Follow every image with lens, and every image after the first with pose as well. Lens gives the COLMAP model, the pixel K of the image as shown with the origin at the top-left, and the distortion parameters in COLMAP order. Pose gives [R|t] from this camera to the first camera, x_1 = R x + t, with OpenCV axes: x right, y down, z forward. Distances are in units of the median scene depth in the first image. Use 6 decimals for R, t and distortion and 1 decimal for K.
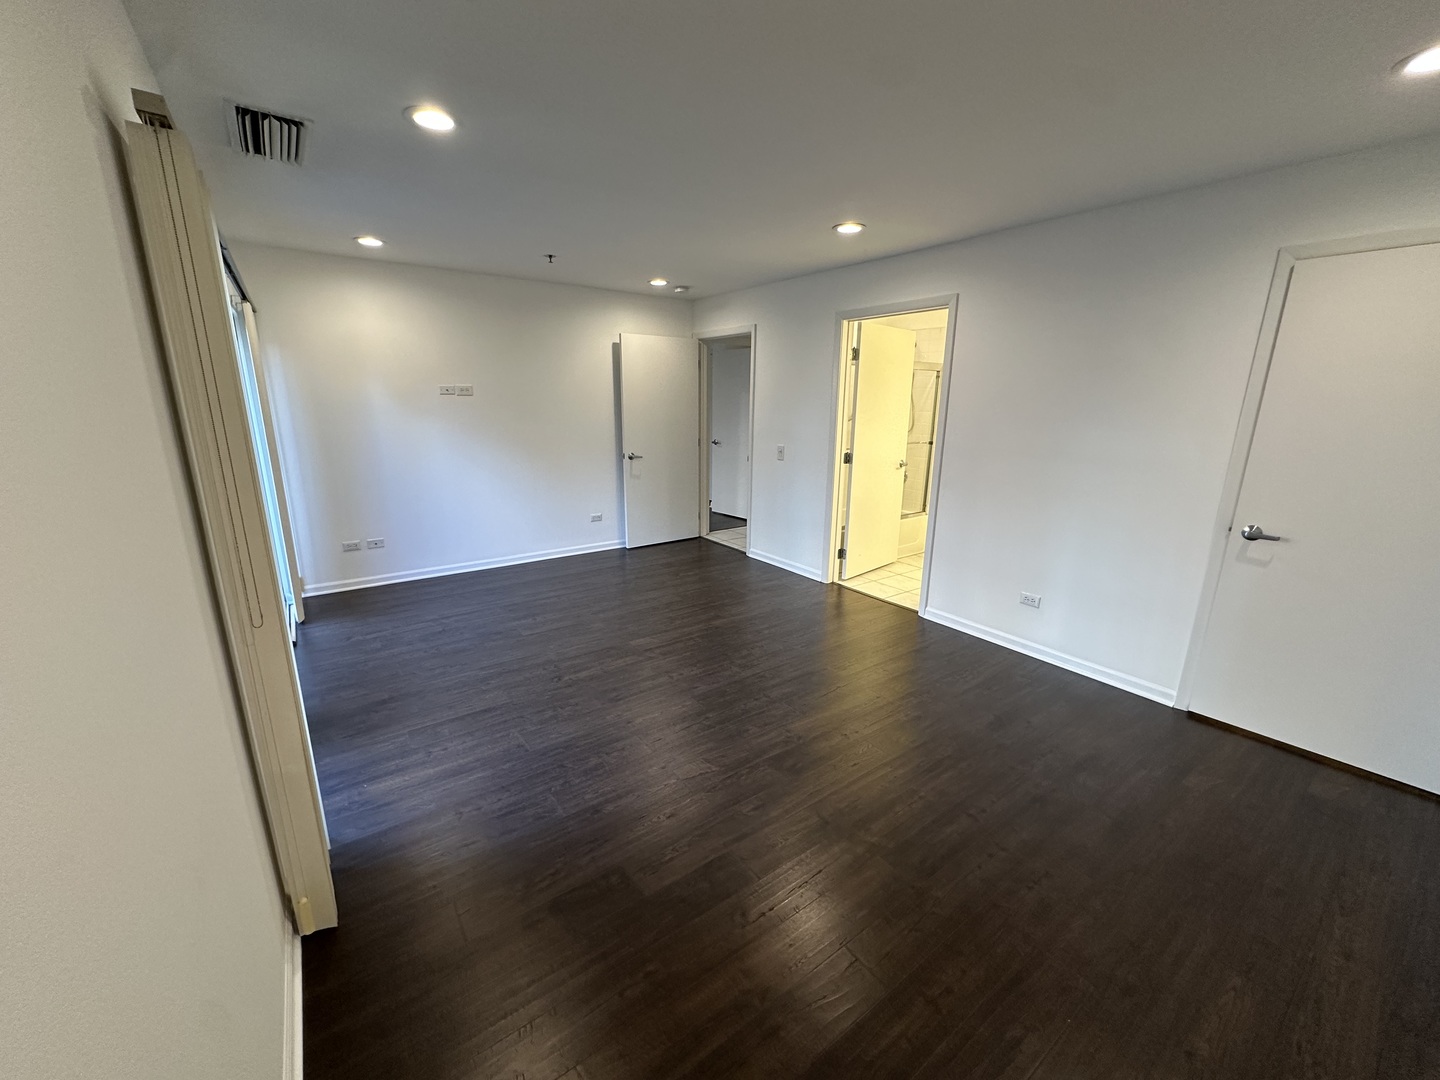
lens RADIAL K [[573.9, 0, 720.0], [0, 573.9, 540.0], [0, 0, 1]] dist [0.021717, 0.000151]
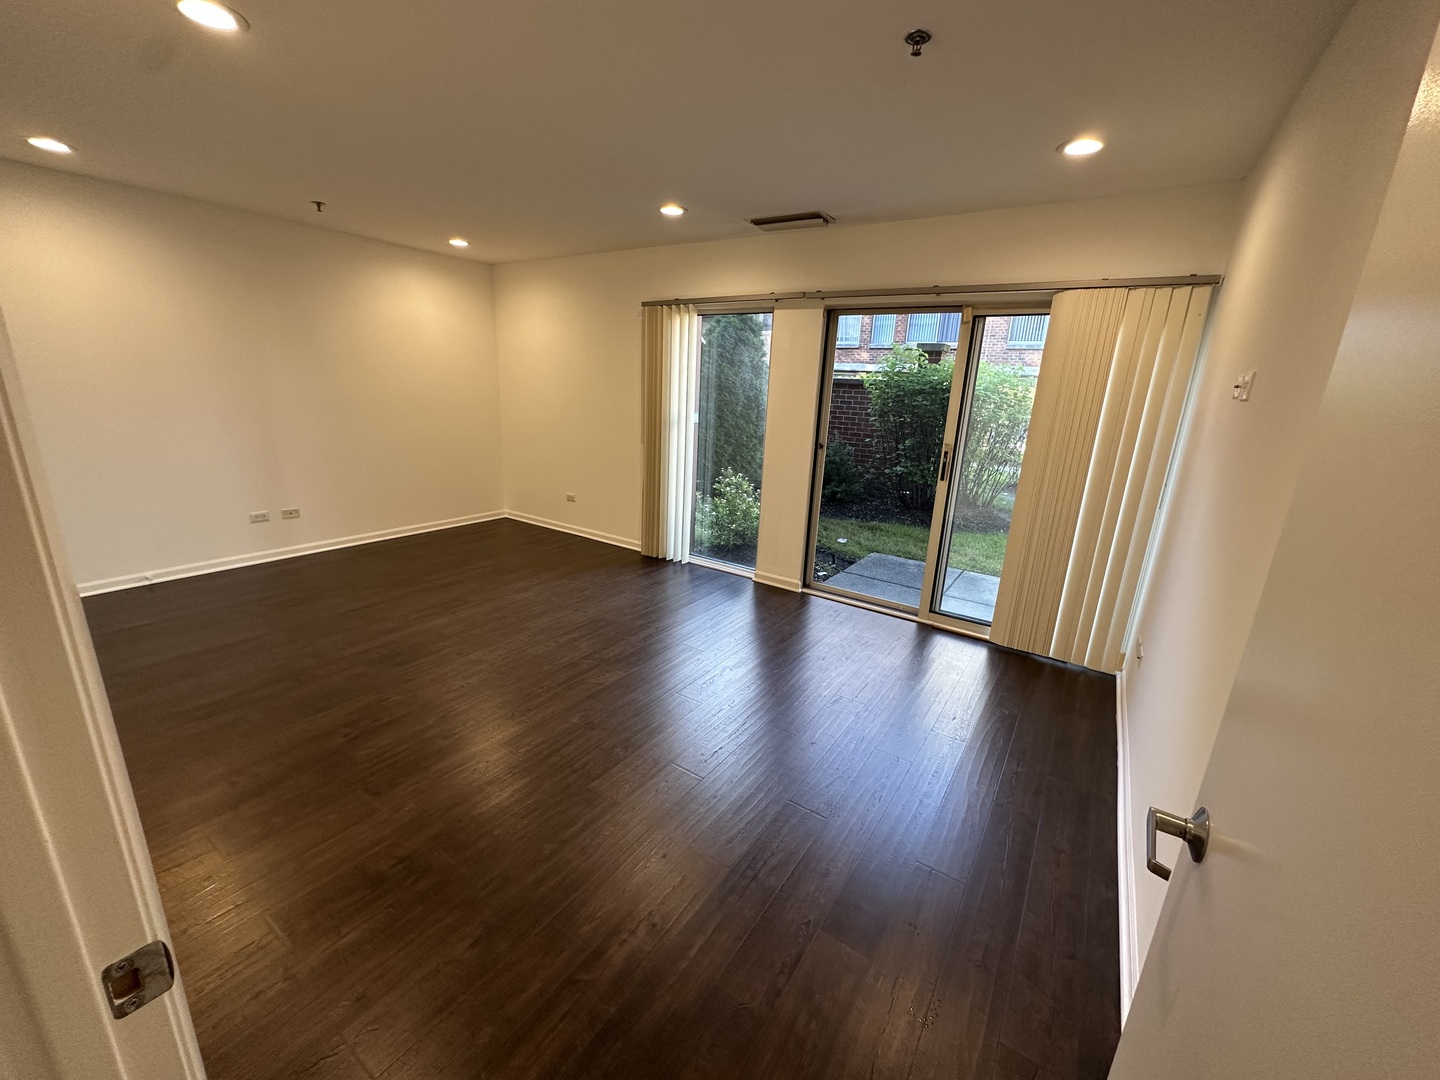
lens RADIAL K [[573.9, 0, 720.0], [0, 573.9, 540.0], [0, 0, 1]] dist [0.021717, 0.000151]
pose [[0.935291, -0.065119, 0.347836, -0.109677], [0.051927, 0.997538, 0.047125, 0.017981], [-0.350048, -0.026014, 0.936370, -0.071943]]
